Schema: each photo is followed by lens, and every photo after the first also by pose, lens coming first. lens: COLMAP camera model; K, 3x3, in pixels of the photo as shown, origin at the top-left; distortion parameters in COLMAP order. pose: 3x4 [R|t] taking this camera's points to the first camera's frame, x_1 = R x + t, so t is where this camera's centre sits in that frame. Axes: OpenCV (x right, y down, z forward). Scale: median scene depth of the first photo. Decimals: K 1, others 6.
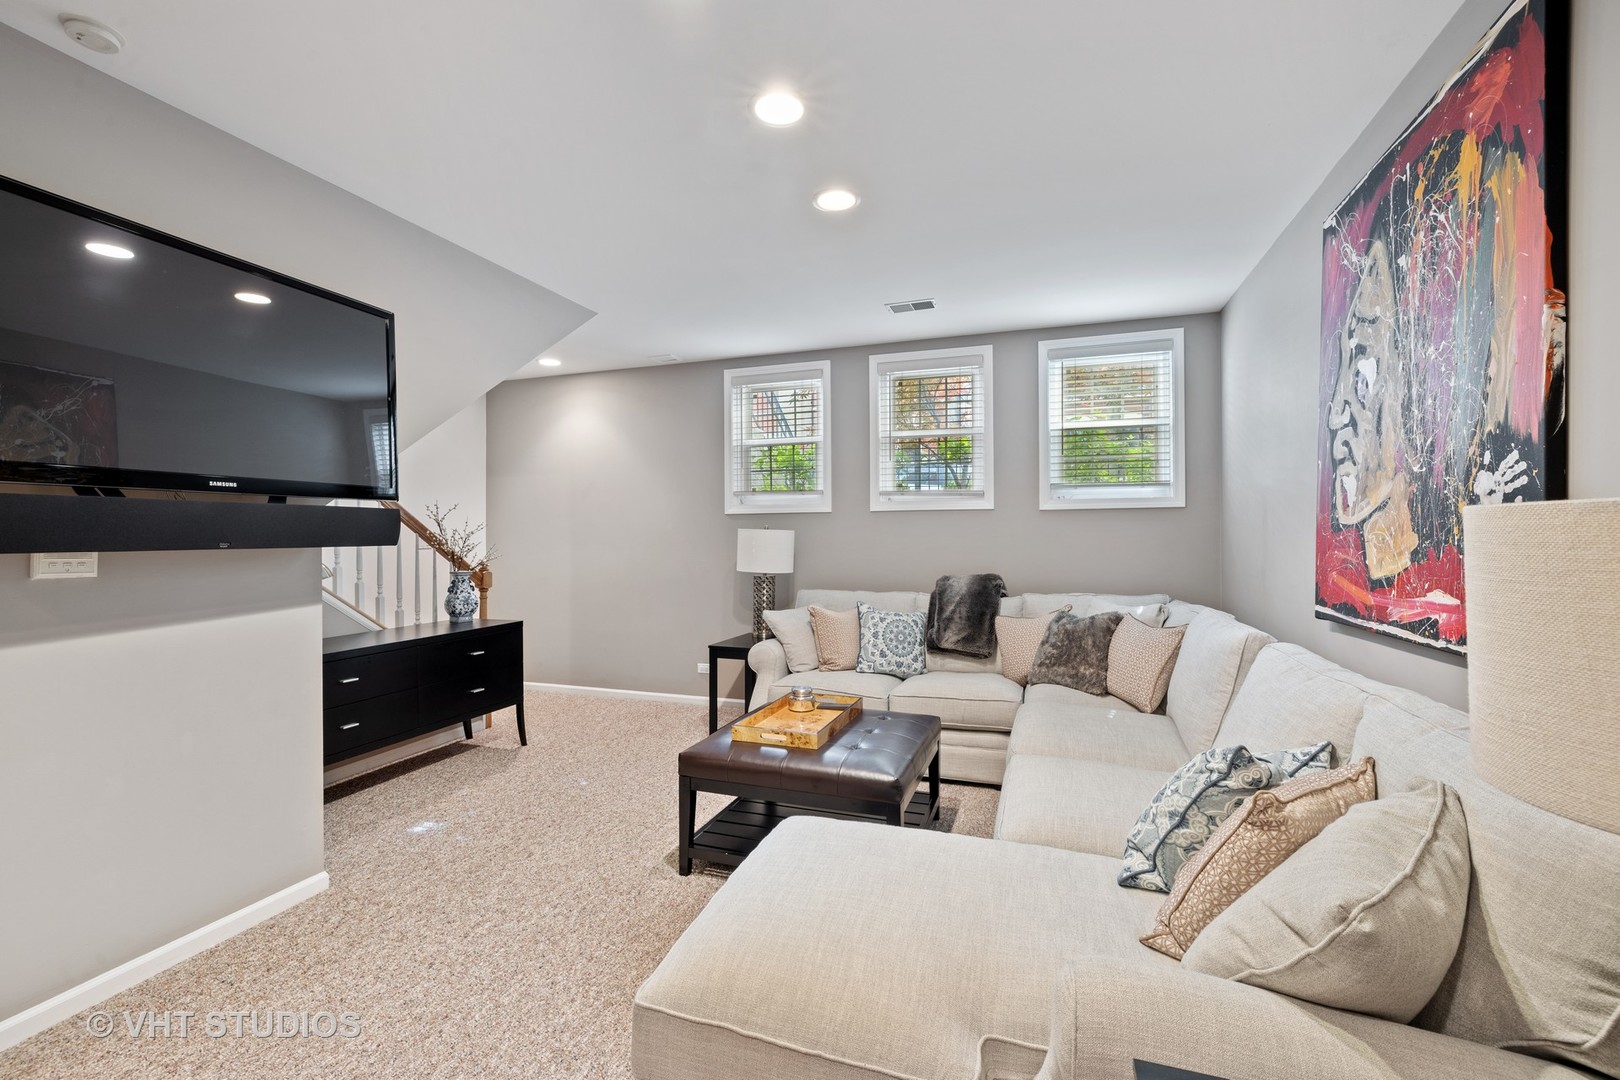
lens RADIAL K [[685.2, 0, 810.0], [0, 685.2, 540.0], [0, 0, 1]] dist [0.000472, 0.000059]
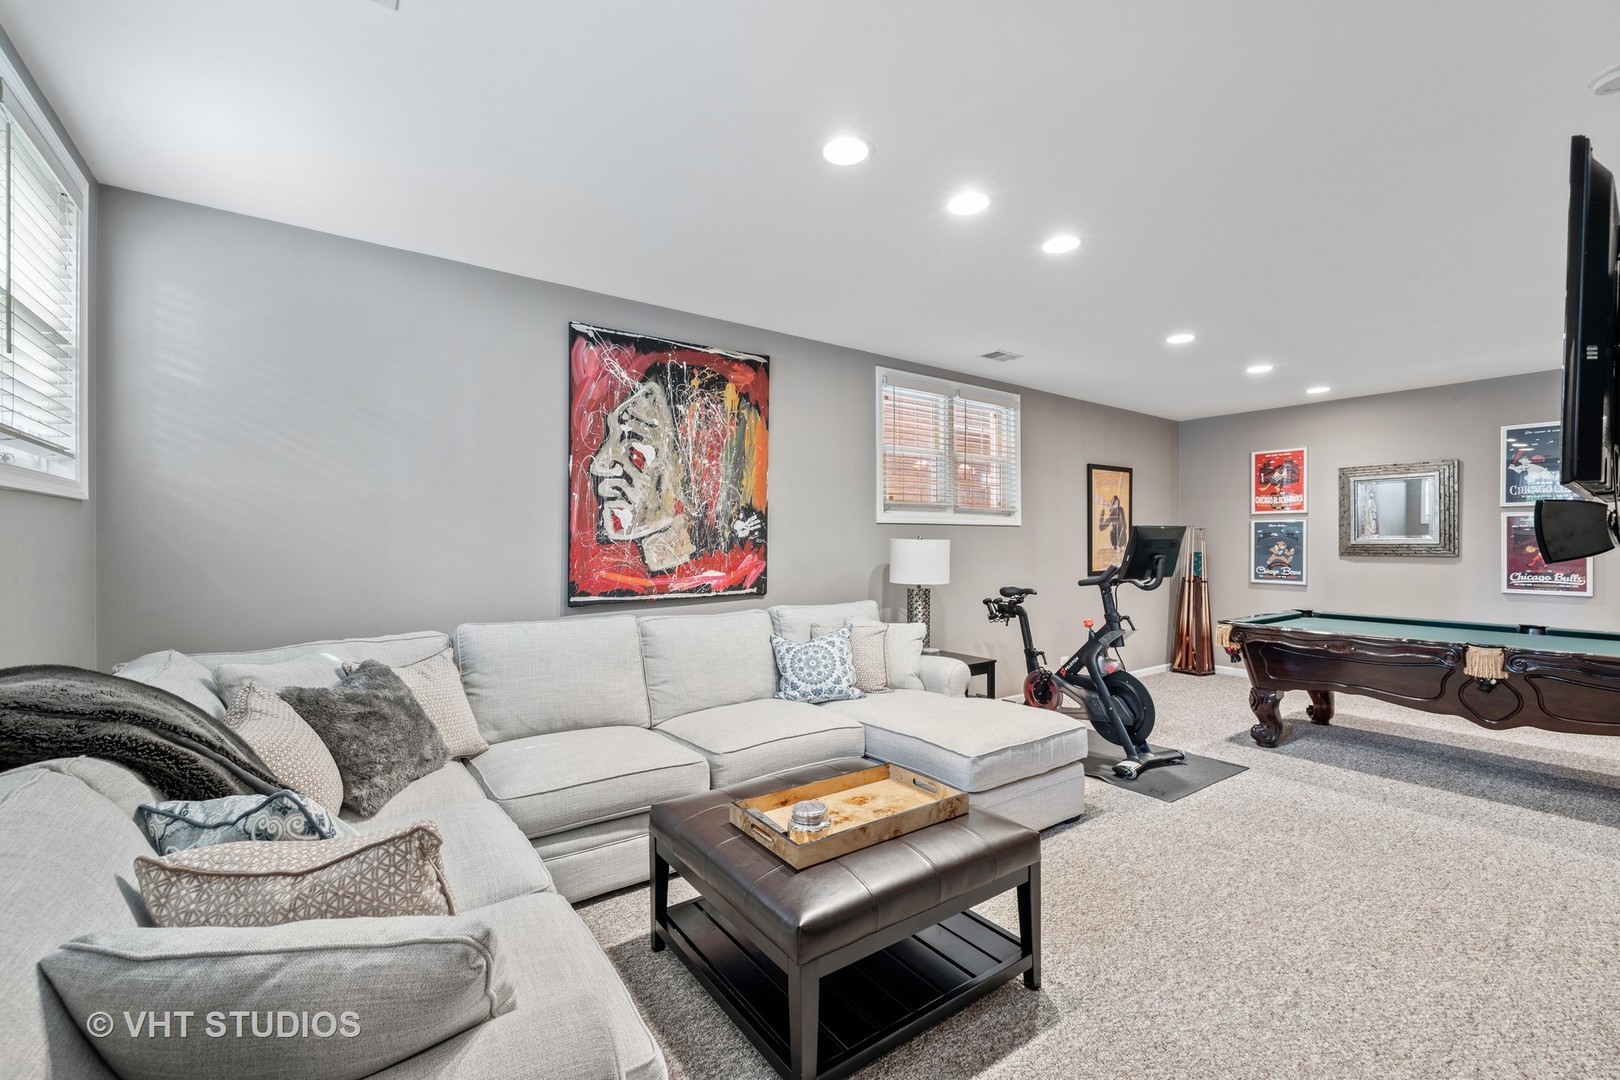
lens RADIAL K [[685.2, 0, 810.0], [0, 685.2, 540.0], [0, 0, 1]] dist [0.000472, 0.000059]
pose [[-0.818729, -0.000408, 0.574180, -0.535218], [0.004168, 0.999969, 0.006655, -0.033550], [-0.574165, 0.007842, -0.818702, 2.230640]]
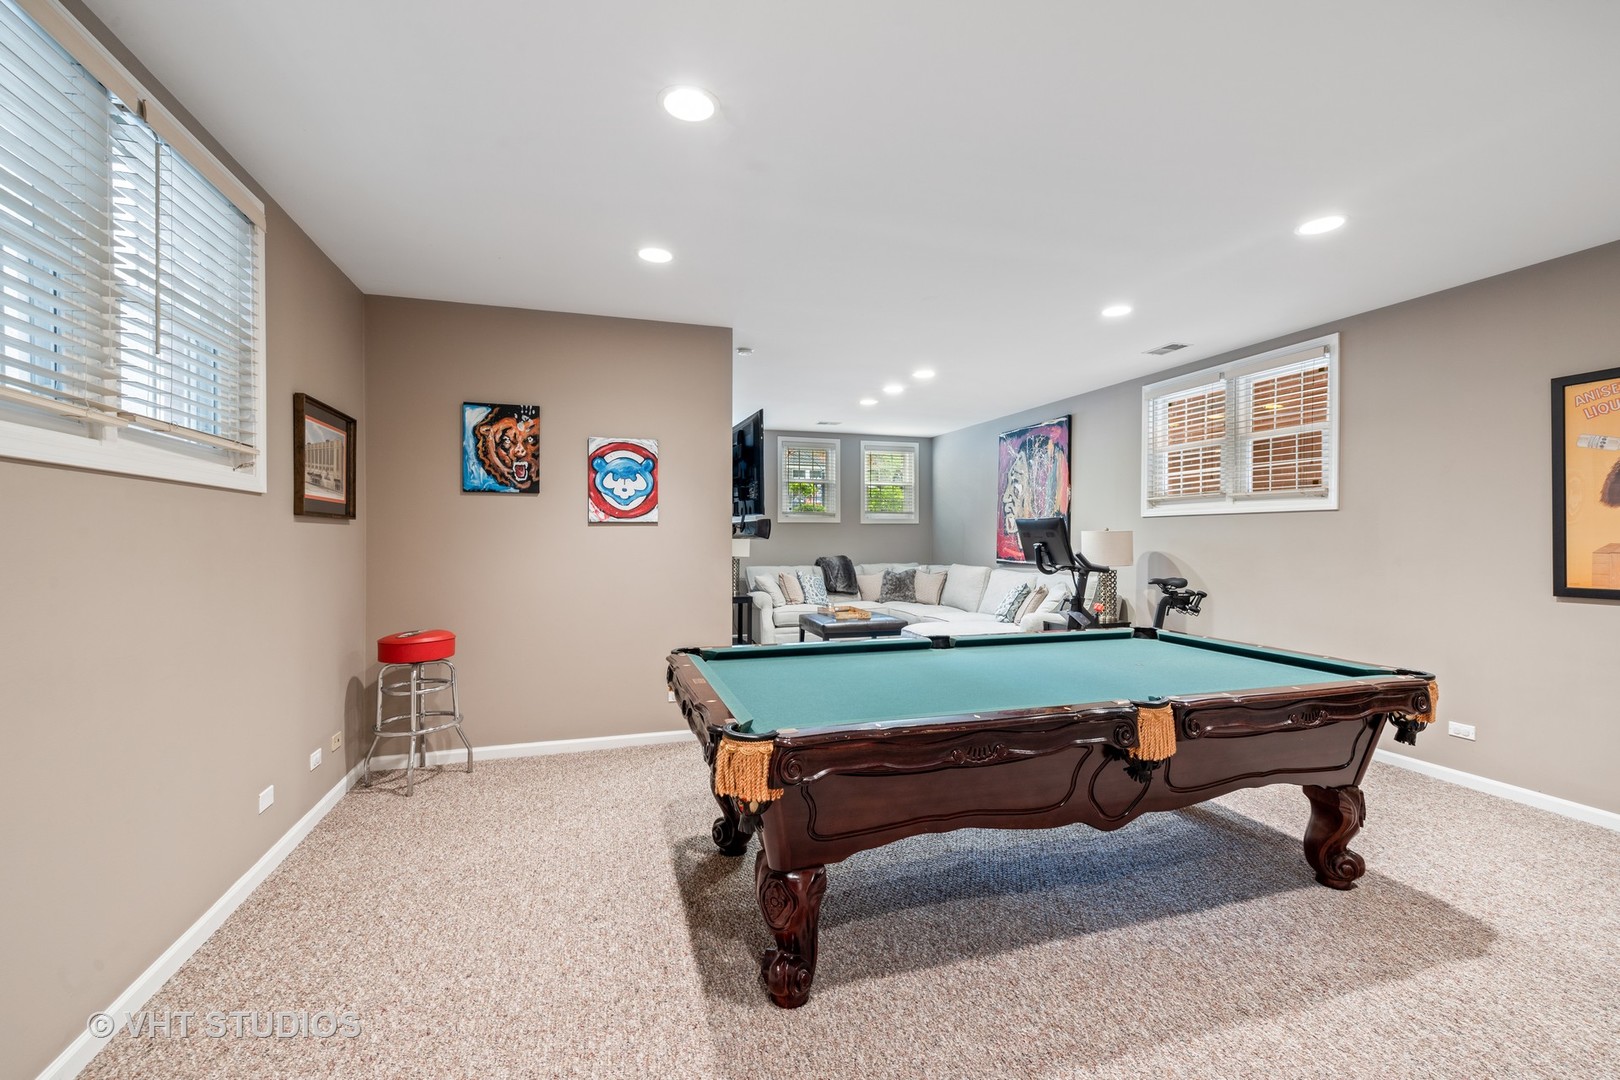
lens RADIAL K [[685.2, 0, 810.0], [0, 685.2, 540.0], [0, 0, 1]] dist [0.000472, 0.000059]
pose [[0.808209, 0.003424, 0.588885, -2.082054], [-0.000886, 0.999989, -0.004598, 0.030378], [-0.588895, 0.003195, 0.808204, -1.171221]]
